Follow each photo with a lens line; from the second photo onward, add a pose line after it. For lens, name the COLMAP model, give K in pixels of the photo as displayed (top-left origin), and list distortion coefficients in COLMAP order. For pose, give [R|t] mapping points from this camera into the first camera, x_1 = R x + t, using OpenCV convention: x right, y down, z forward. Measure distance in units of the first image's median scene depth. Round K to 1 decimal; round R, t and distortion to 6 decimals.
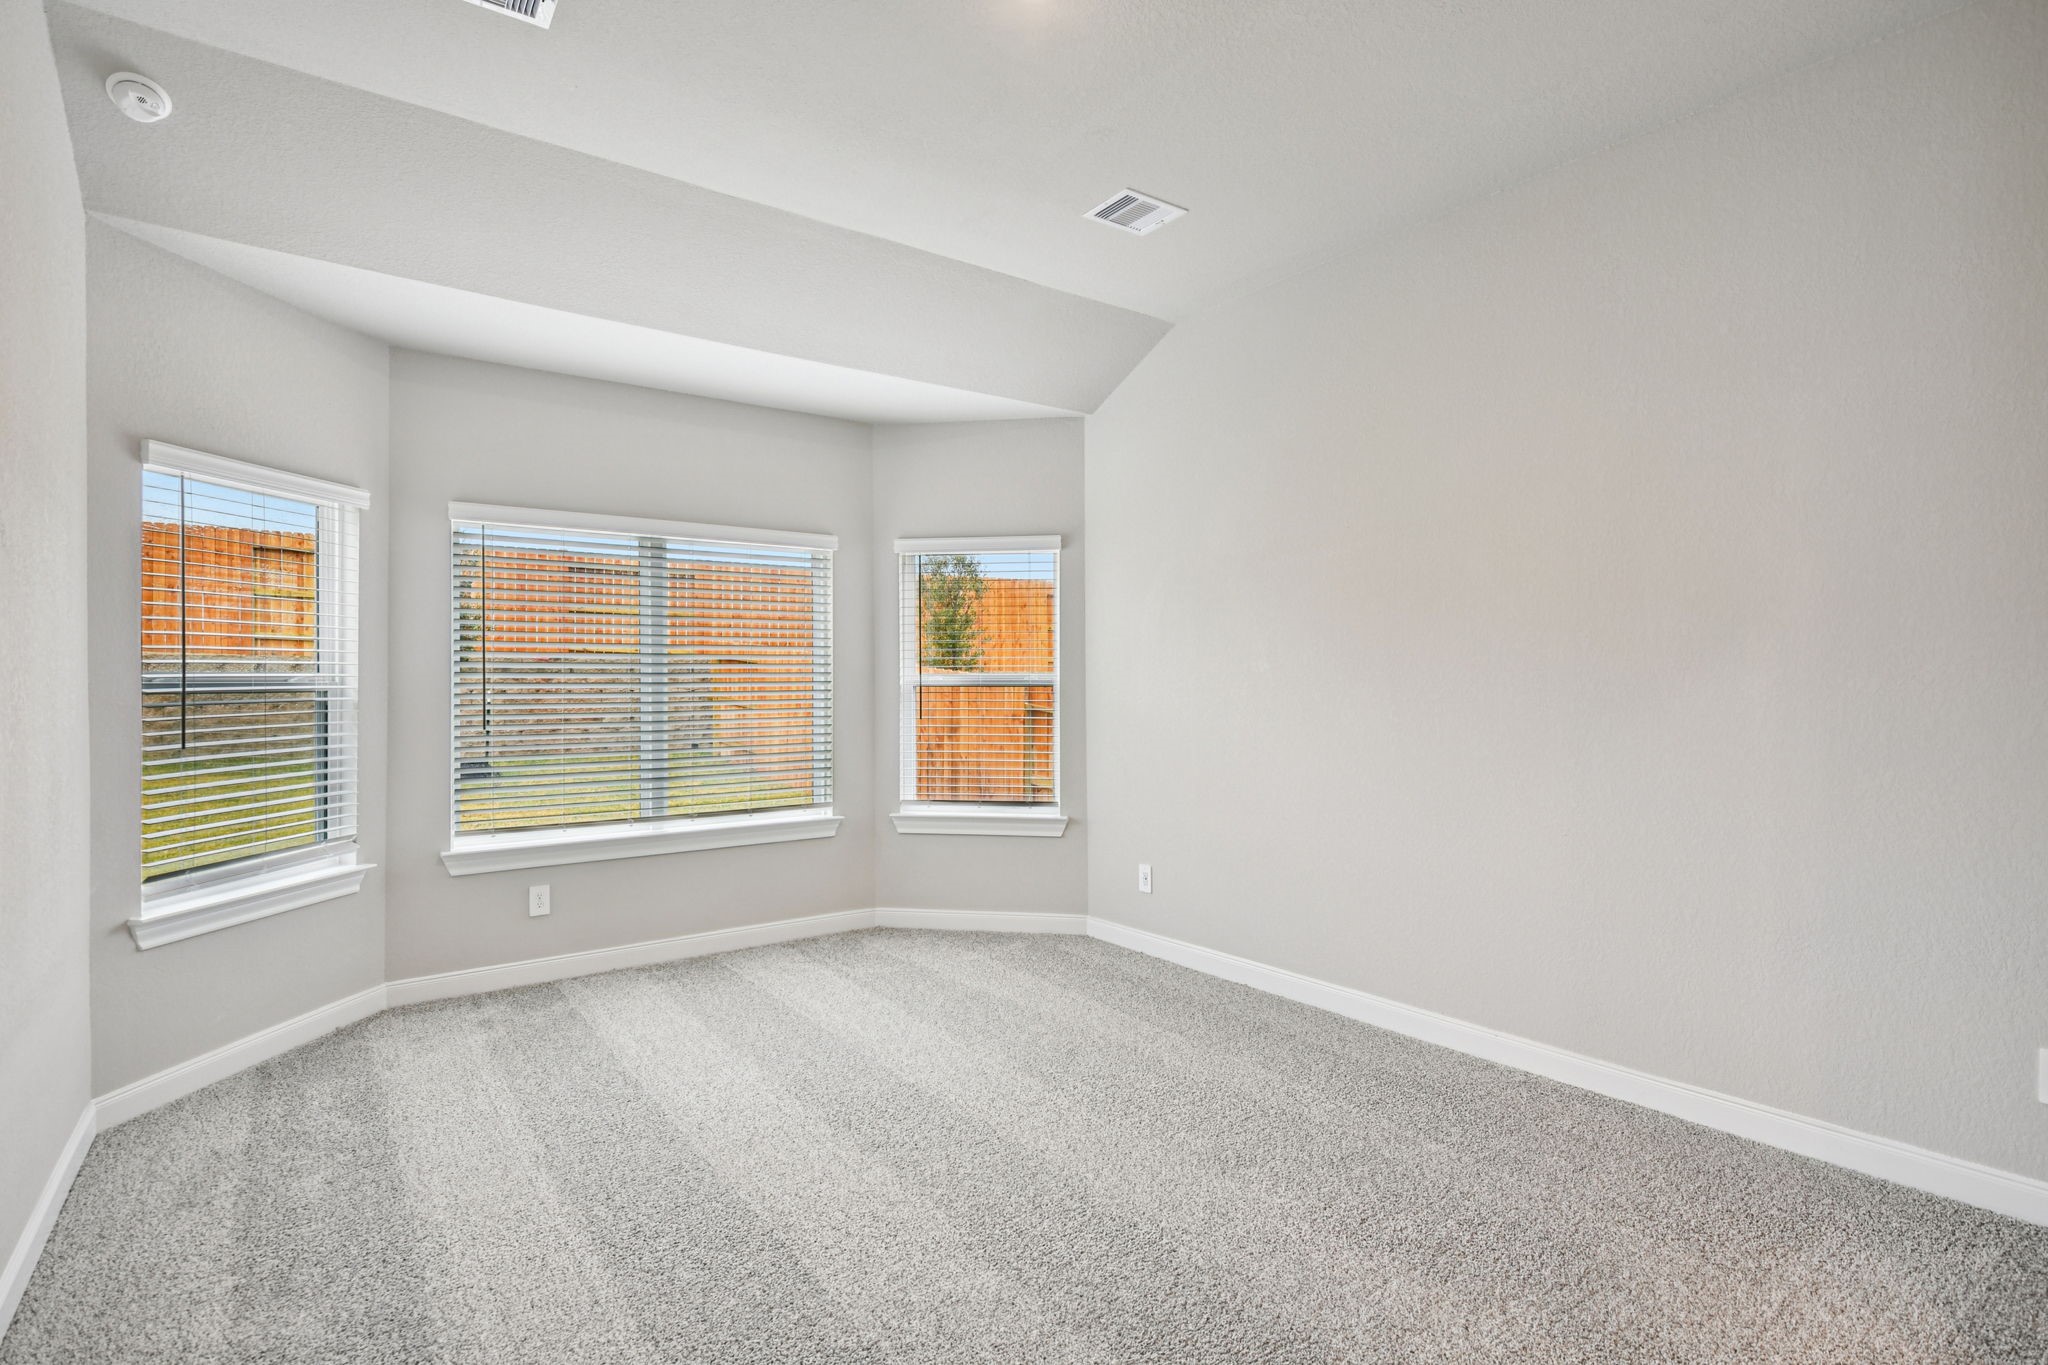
lens RADIAL K [[1022.9, 0, 1024.0], [0, 1022.9, 682.5], [0, 0, 1]] dist [0.042984, -0.018503]
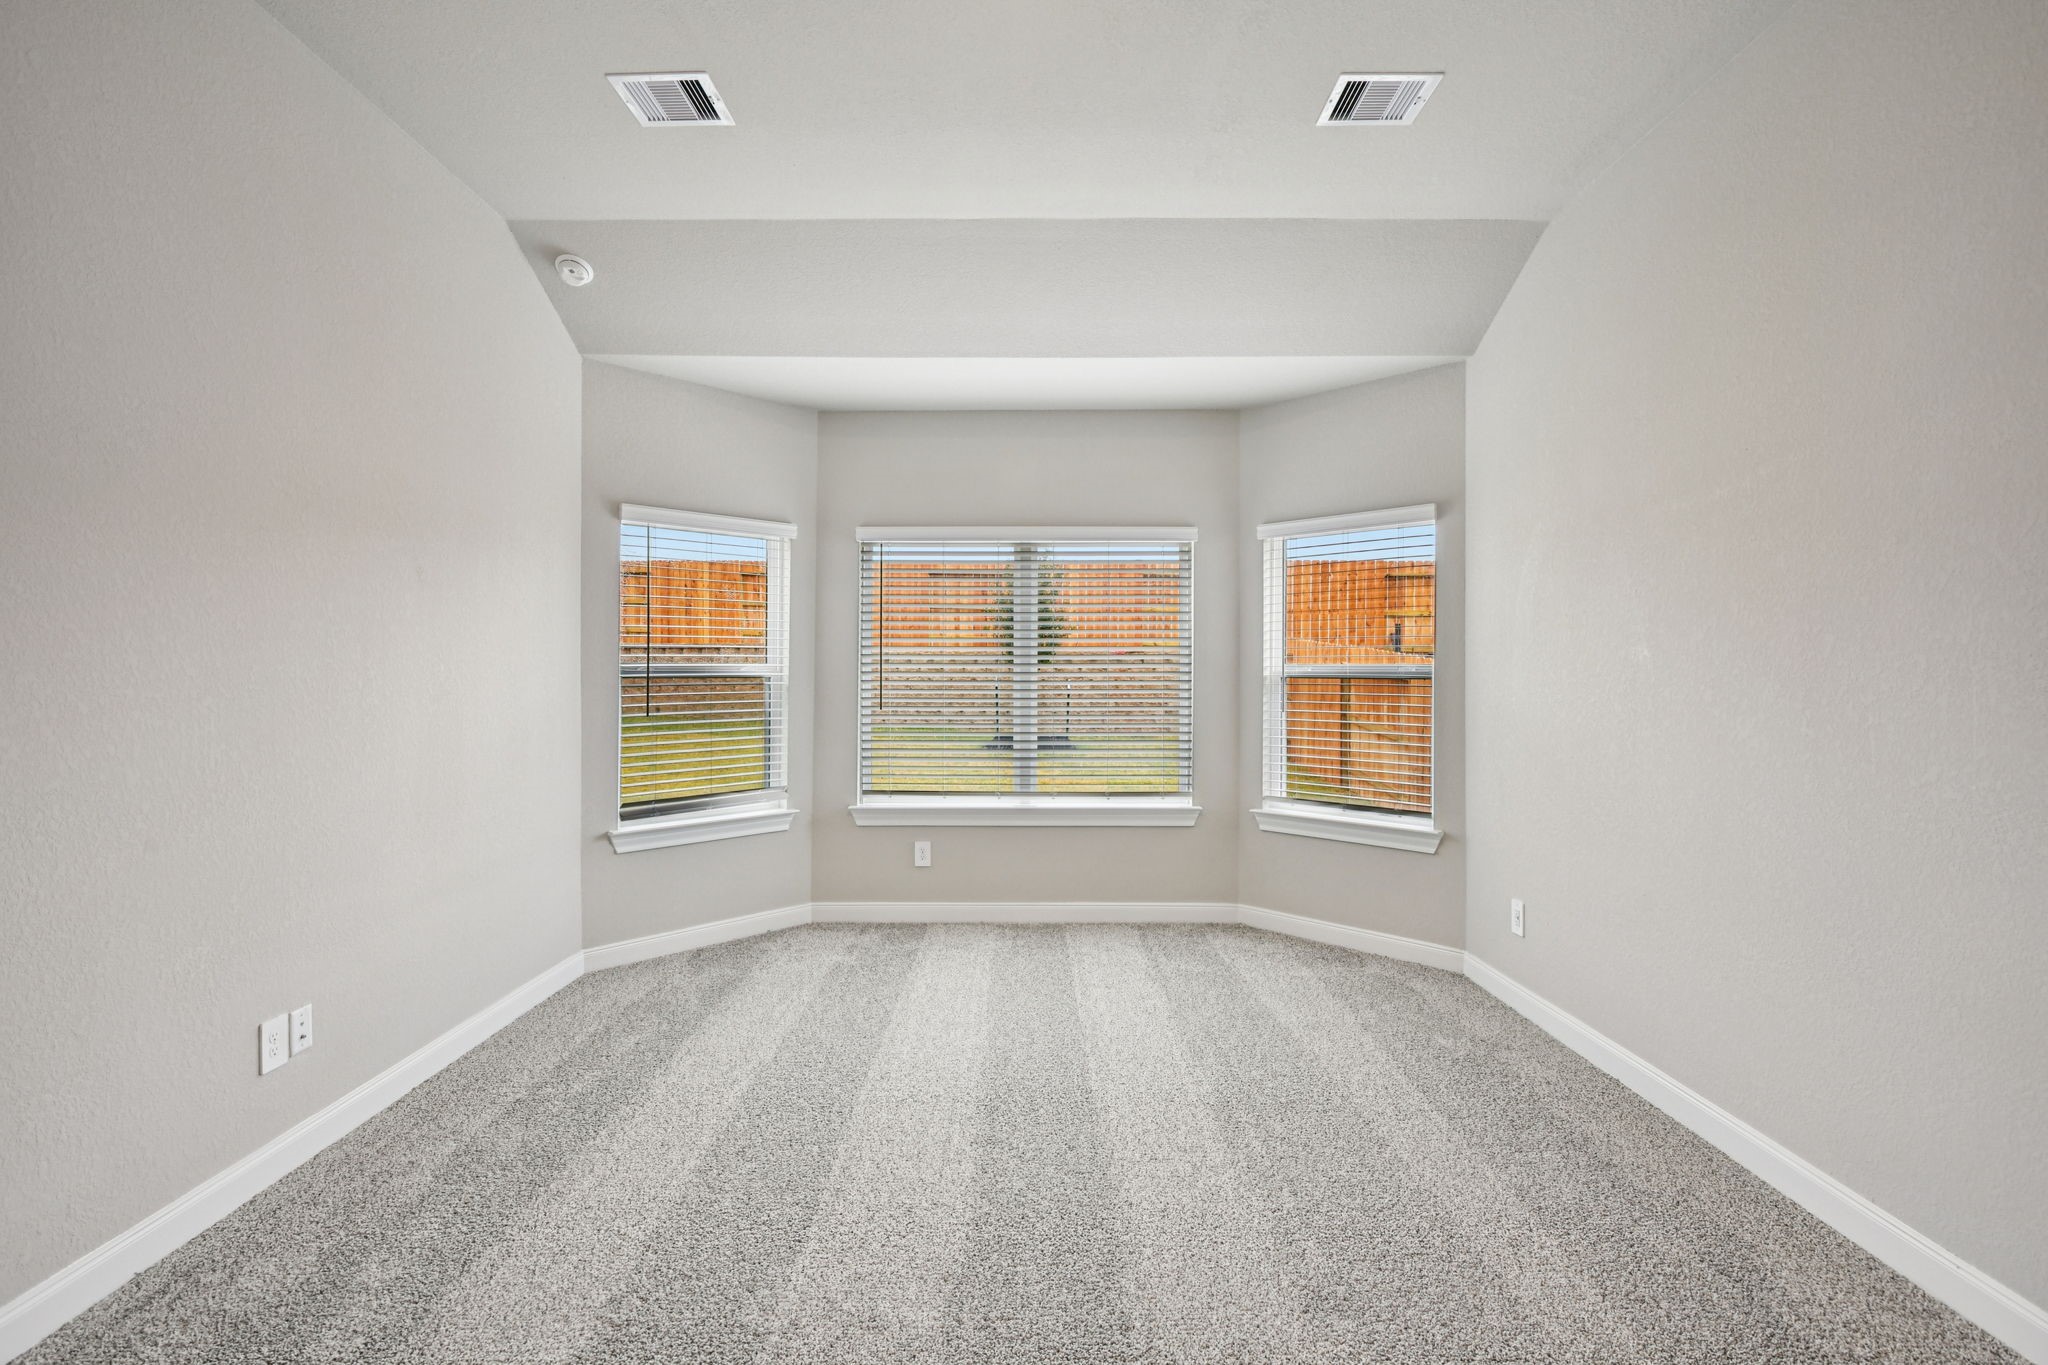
lens RADIAL K [[940.3, 0, 1027.9], [0, 940.3, 675.2], [0, 0, 1]] dist [0.000772, -0.000416]
pose [[0.805158, 0.006355, -0.593026, 0.254012], [-0.004749, 0.999980, 0.004269, -0.001065], [0.593041, -0.000621, 0.805172, 0.180768]]
